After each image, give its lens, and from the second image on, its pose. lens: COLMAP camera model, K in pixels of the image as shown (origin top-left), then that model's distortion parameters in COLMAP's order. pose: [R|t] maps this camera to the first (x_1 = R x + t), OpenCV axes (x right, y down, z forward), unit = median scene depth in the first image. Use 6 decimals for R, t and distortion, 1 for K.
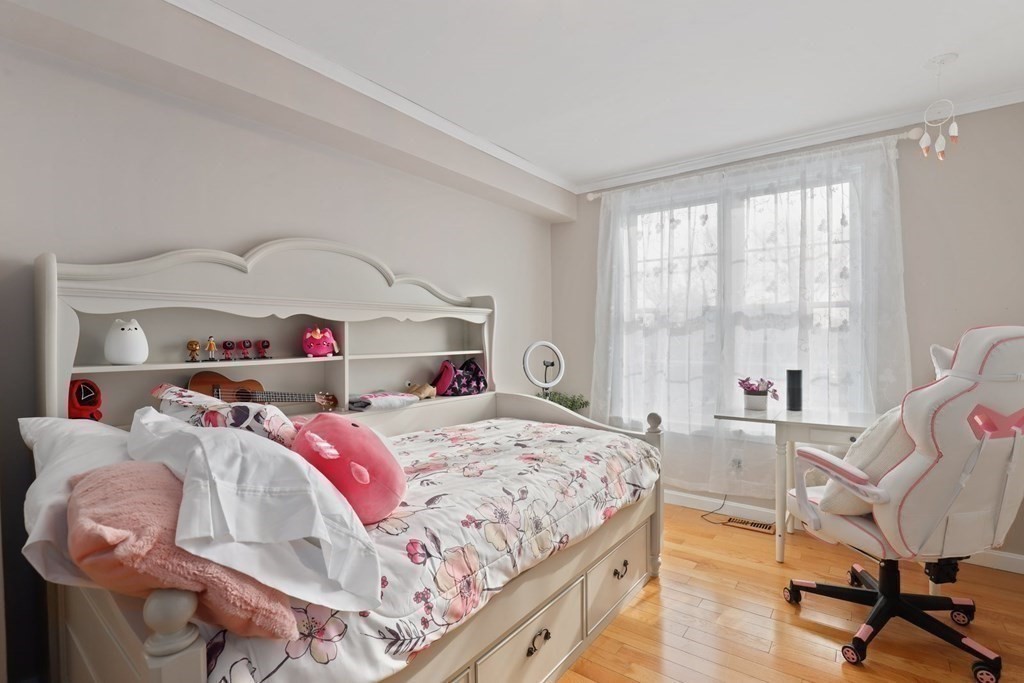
lens RADIAL K [[476.5, 0, 515.7], [0, 476.5, 337.0], [0, 0, 1]] dist [-0.020884, 0.006066]
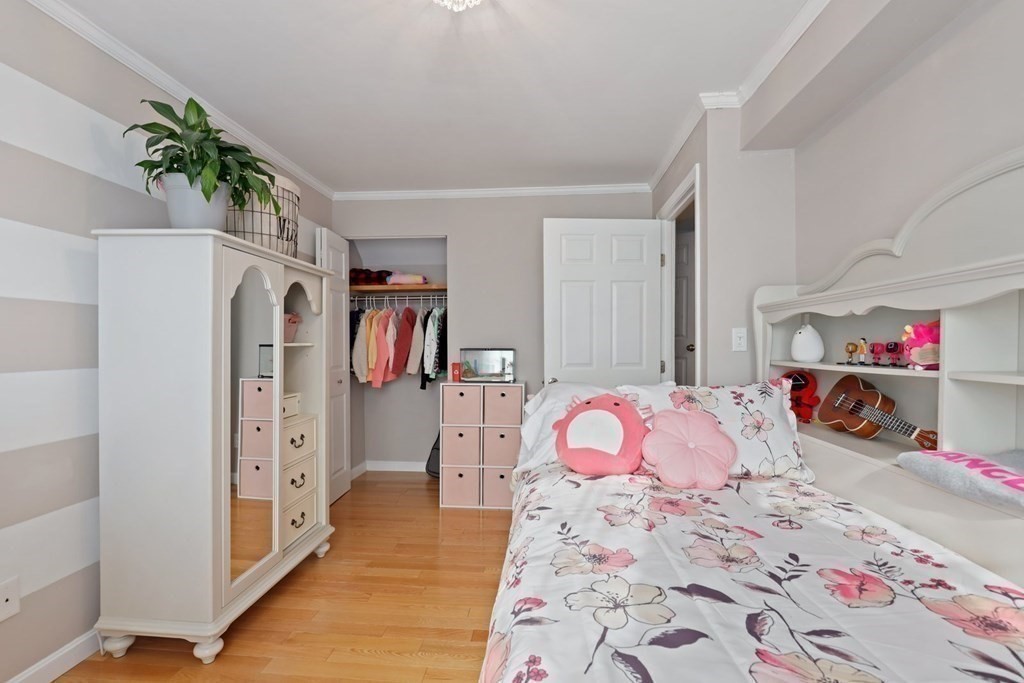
lens RADIAL K [[476.5, 0, 515.7], [0, 476.5, 337.0], [0, 0, 1]] dist [-0.020884, 0.006066]
pose [[-0.842254, -0.003528, -0.539070, 0.409378], [0.003023, 0.999932, -0.011268, 0.004069], [0.539073, -0.011120, -0.842186, 1.367524]]
